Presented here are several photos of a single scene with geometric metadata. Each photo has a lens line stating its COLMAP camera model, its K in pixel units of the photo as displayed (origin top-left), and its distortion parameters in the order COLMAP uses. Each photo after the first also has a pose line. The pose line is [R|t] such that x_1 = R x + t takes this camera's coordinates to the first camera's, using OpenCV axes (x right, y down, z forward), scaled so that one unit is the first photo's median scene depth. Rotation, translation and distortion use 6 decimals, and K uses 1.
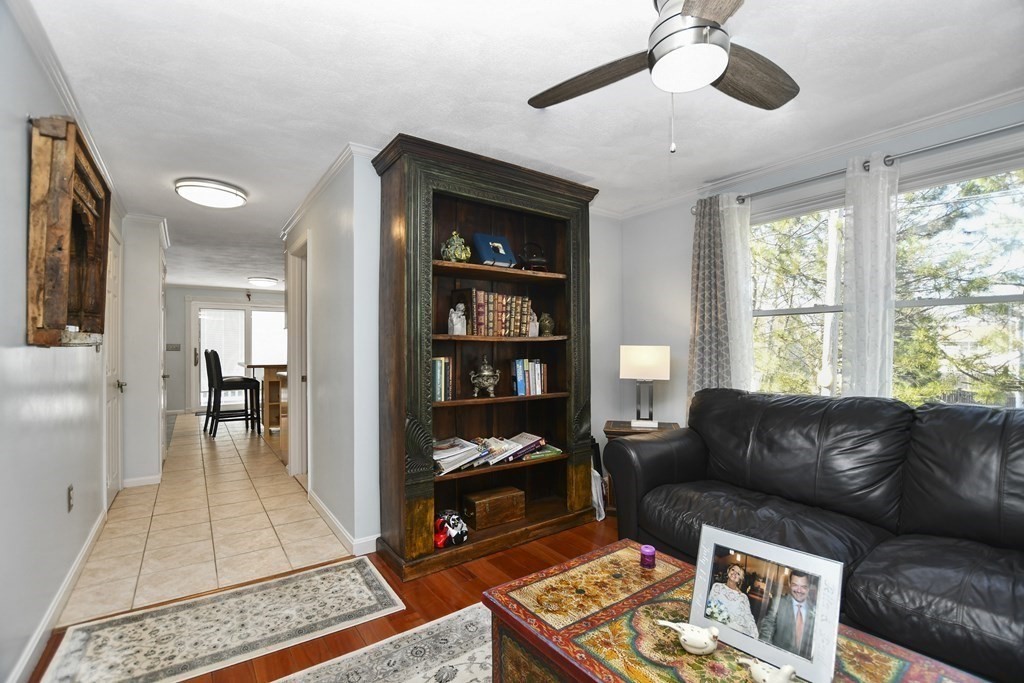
lens RADIAL K [[451.1, 0, 508.9], [0, 451.1, 340.2], [0, 0, 1]] dist [-0.026044, 0.001524]
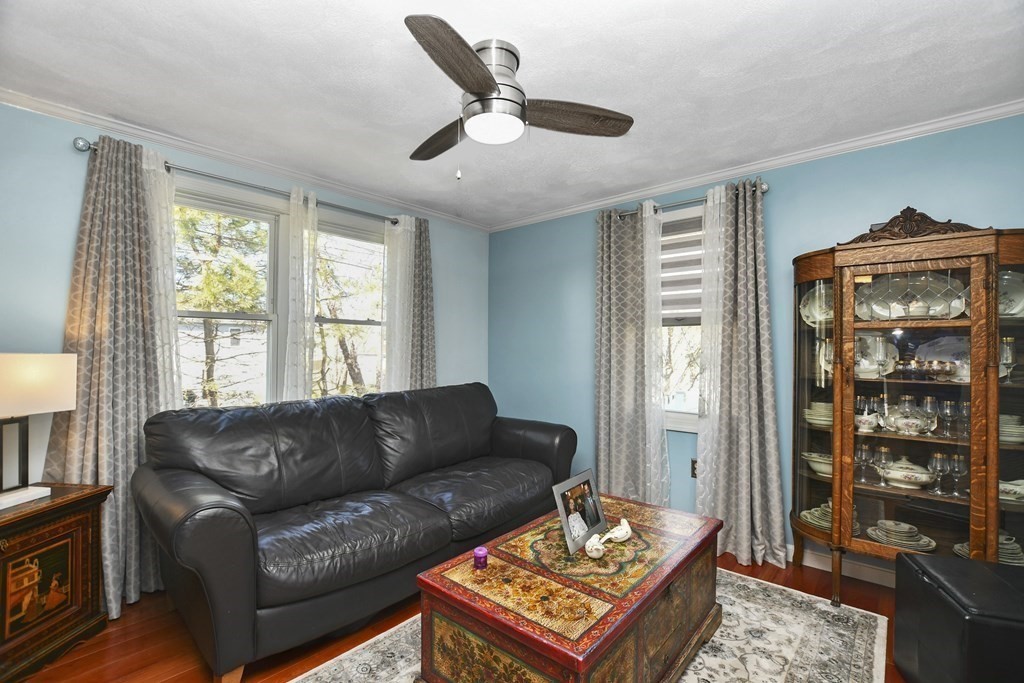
lens RADIAL K [[451.1, 0, 508.5], [0, 451.1, 337.5], [0, 0, 1]] dist [-0.026044, 0.001524]
pose [[-0.219401, 0.021458, 0.975399, -0.881449], [-0.025862, 0.999279, -0.027801, -0.018135], [-0.975292, -0.031325, -0.218688, 1.370833]]
